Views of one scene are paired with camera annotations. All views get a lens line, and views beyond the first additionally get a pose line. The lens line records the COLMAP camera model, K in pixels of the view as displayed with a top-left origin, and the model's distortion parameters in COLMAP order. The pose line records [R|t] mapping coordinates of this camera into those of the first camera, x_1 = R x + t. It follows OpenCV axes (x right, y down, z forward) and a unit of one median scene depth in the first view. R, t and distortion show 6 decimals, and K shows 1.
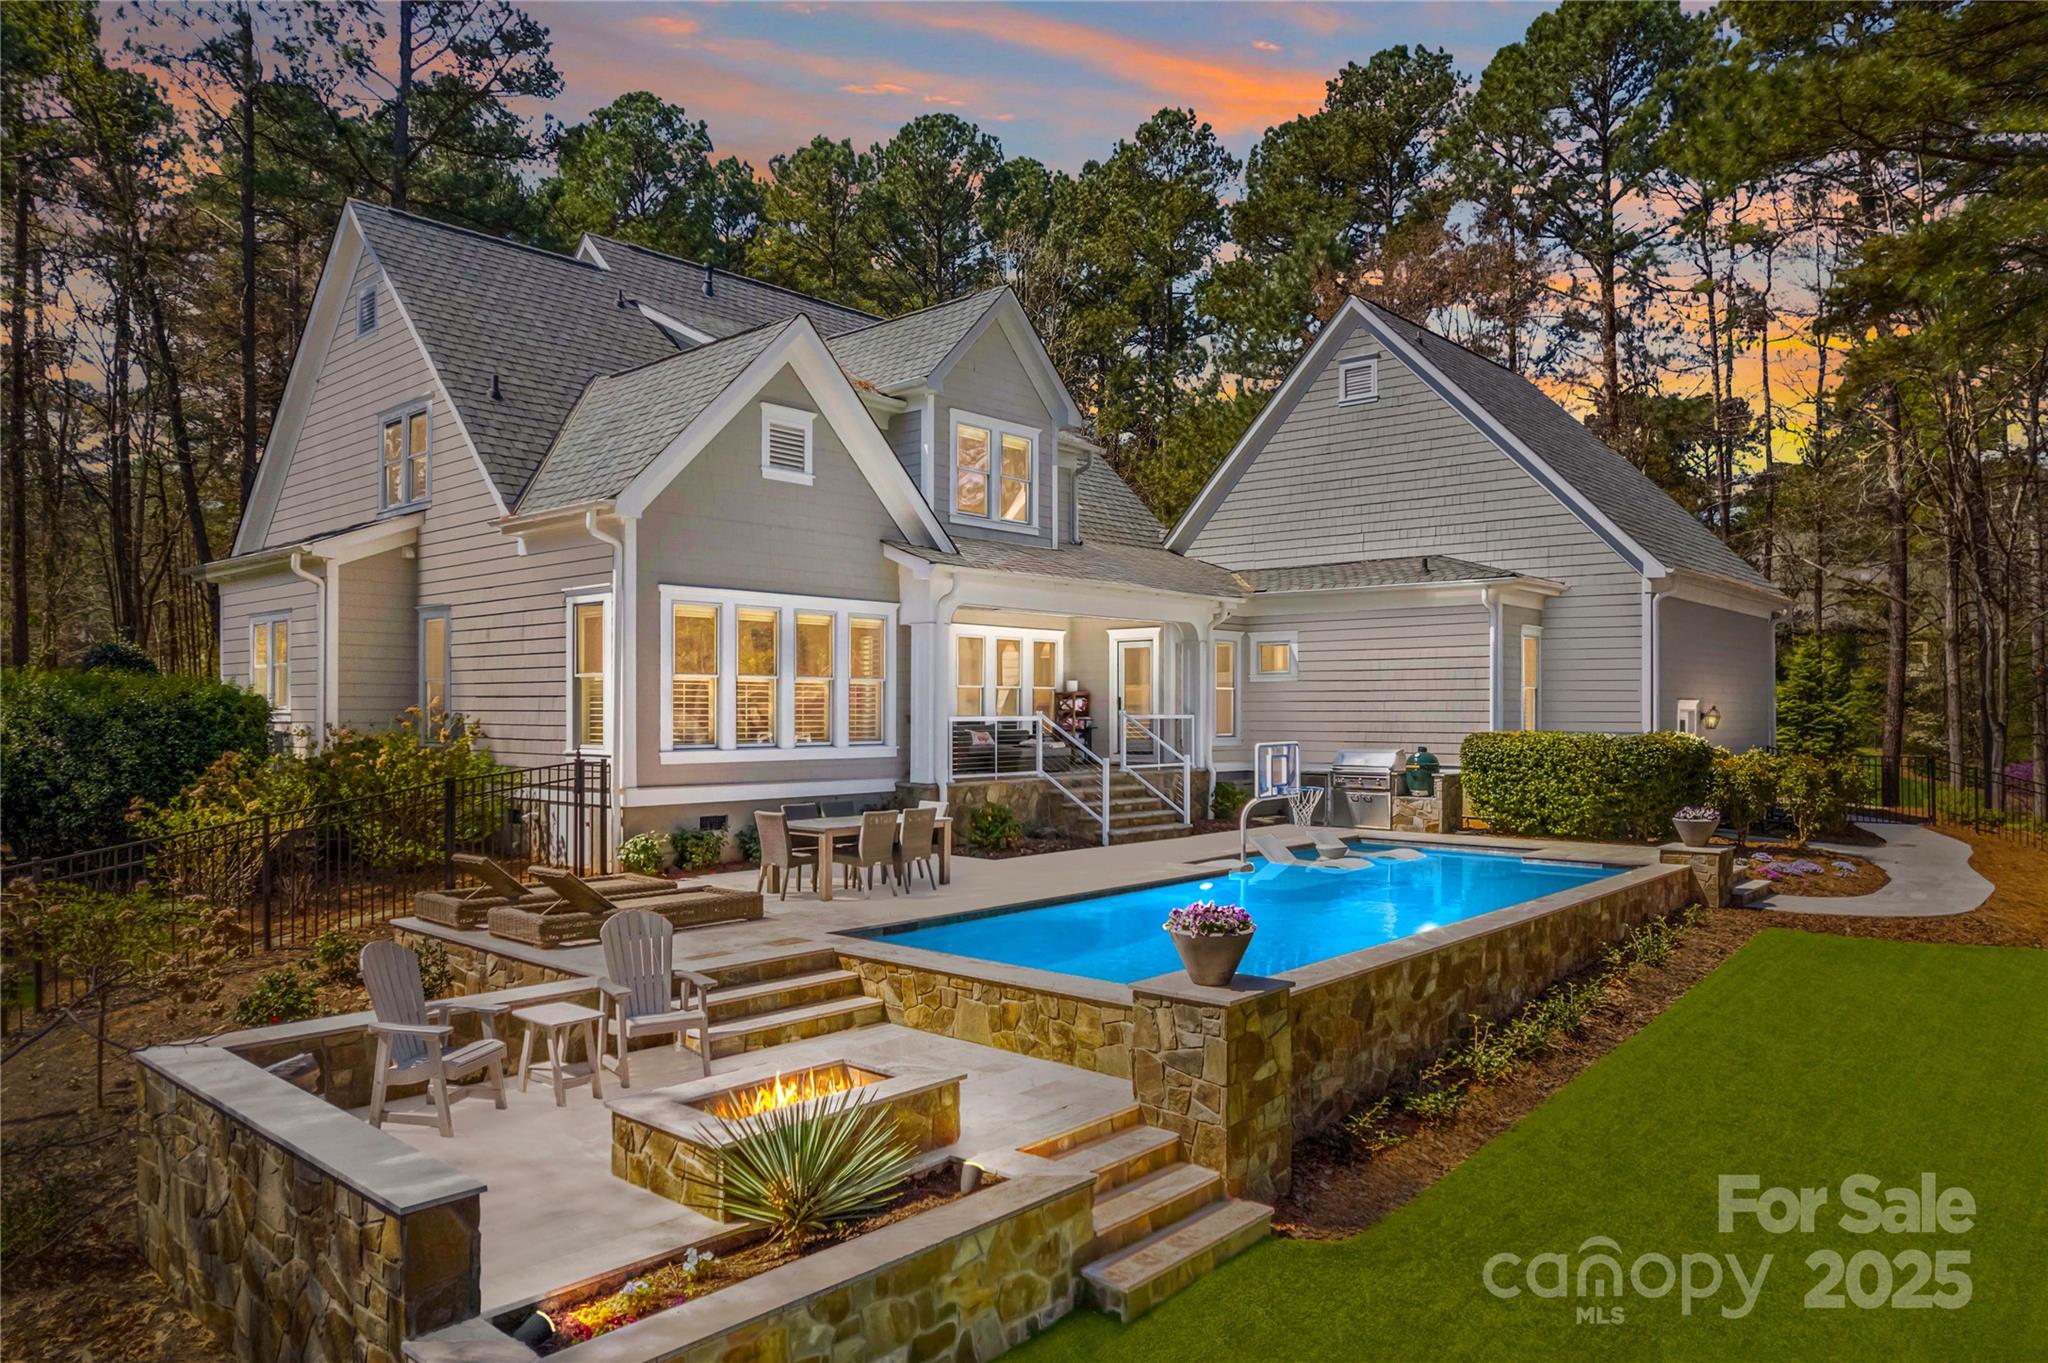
lens RADIAL K [[1323.1, 0, 1024.0], [0, 1323.1, 681.5], [0, 0, 1]] dist [-0.034478, 0.002031]
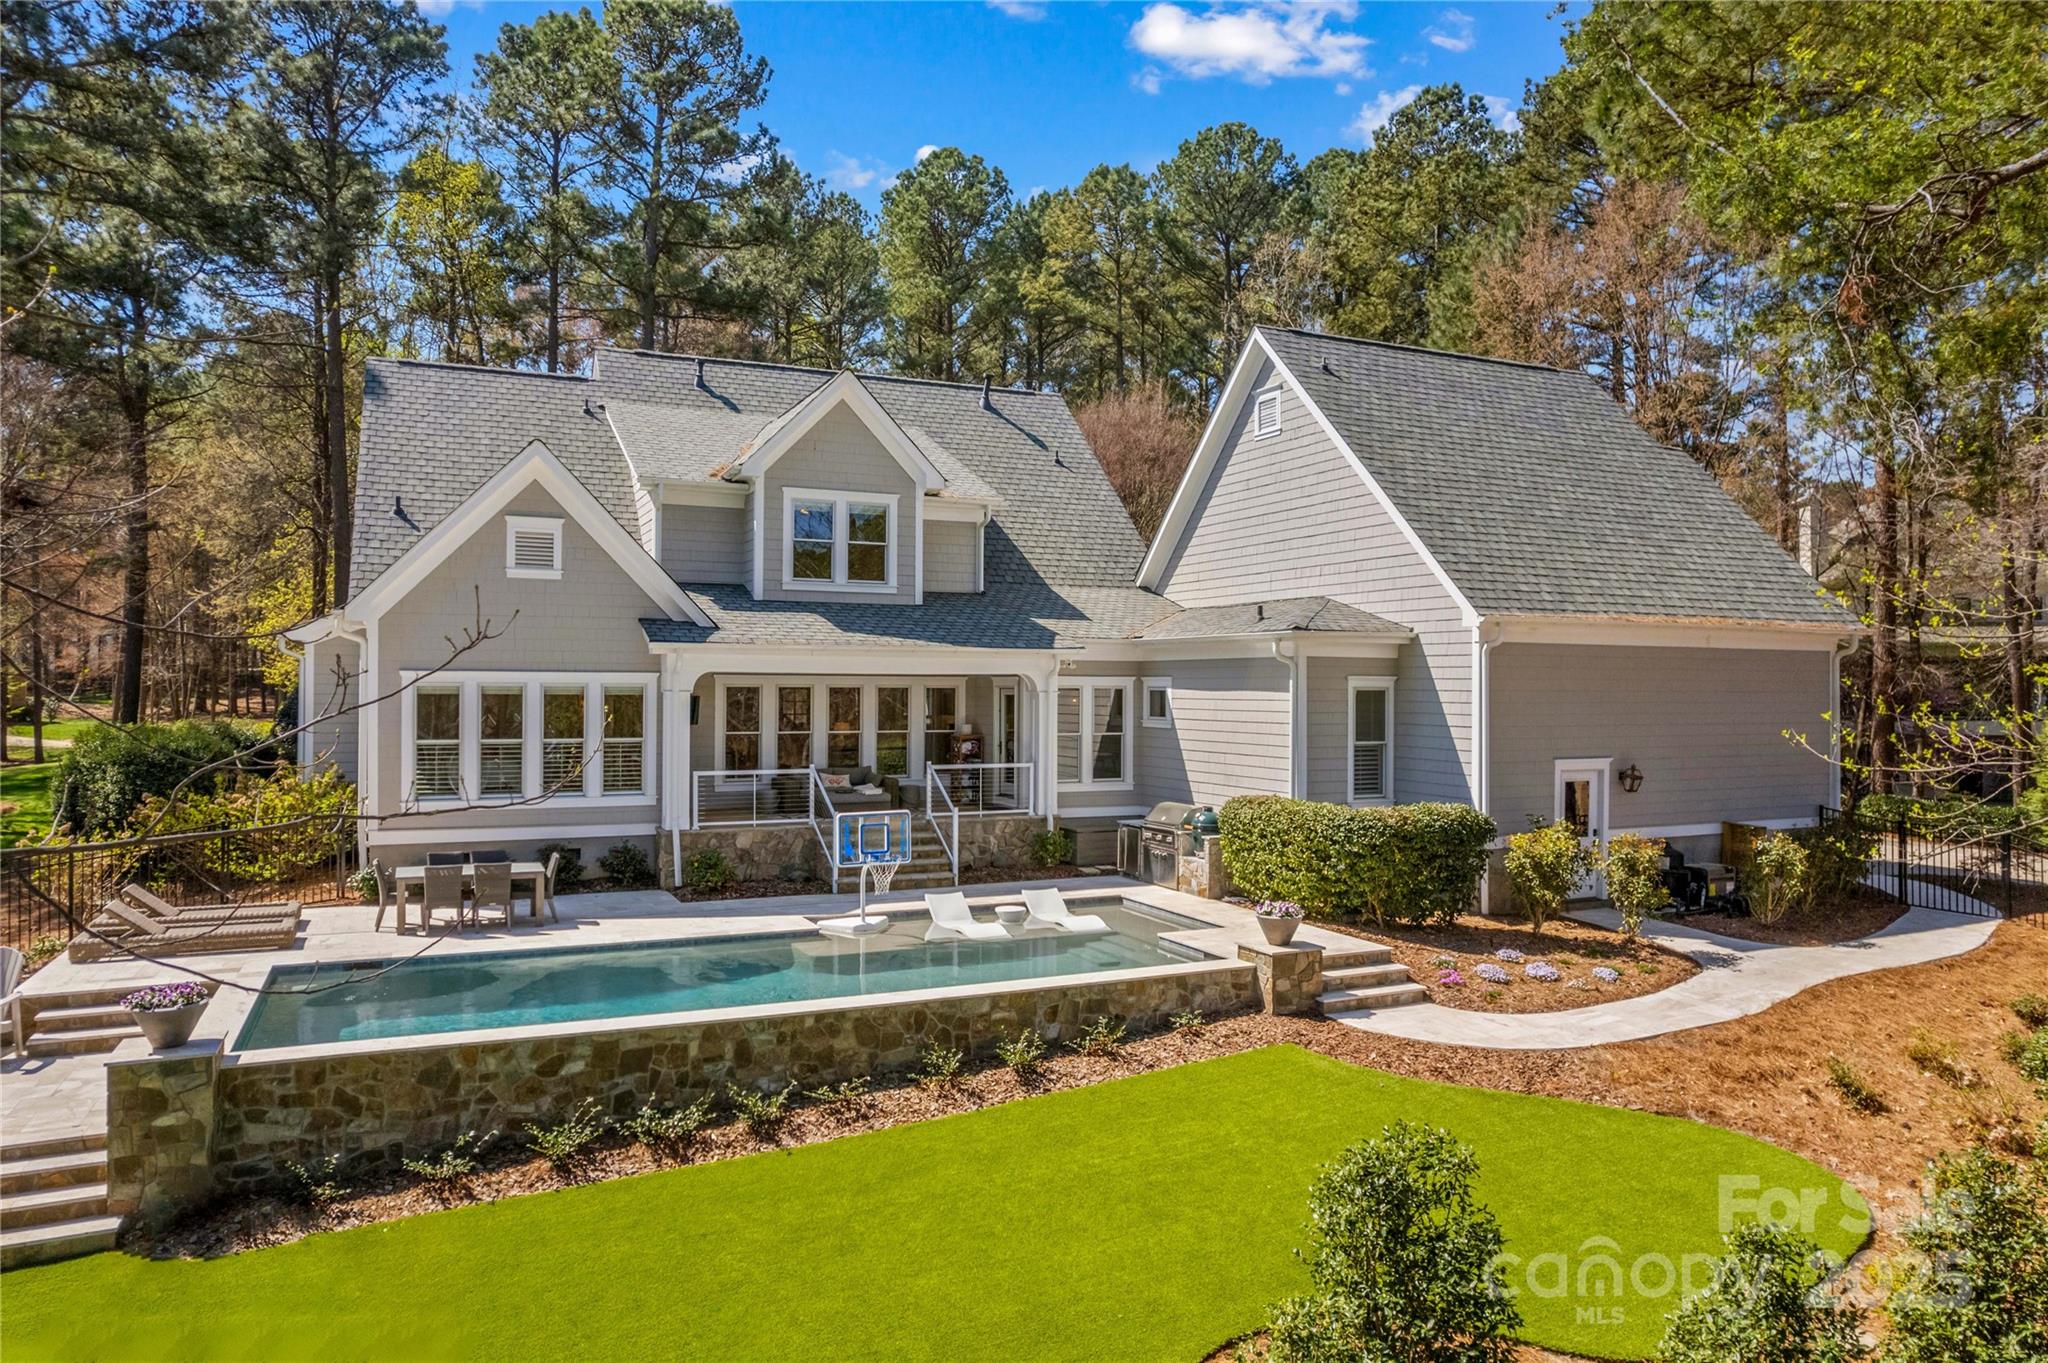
lens RADIAL K [[1294.3, 0, 1024.0], [0, 1294.3, 681.5], [0, 0, 1]] dist [-0.046540, 0.000233]
pose [[0.918065, 0.001077, -0.396428, 0.598957], [0.005583, 0.999862, 0.015645, -0.062556], [0.396391, -0.016576, 0.917932, 0.082973]]
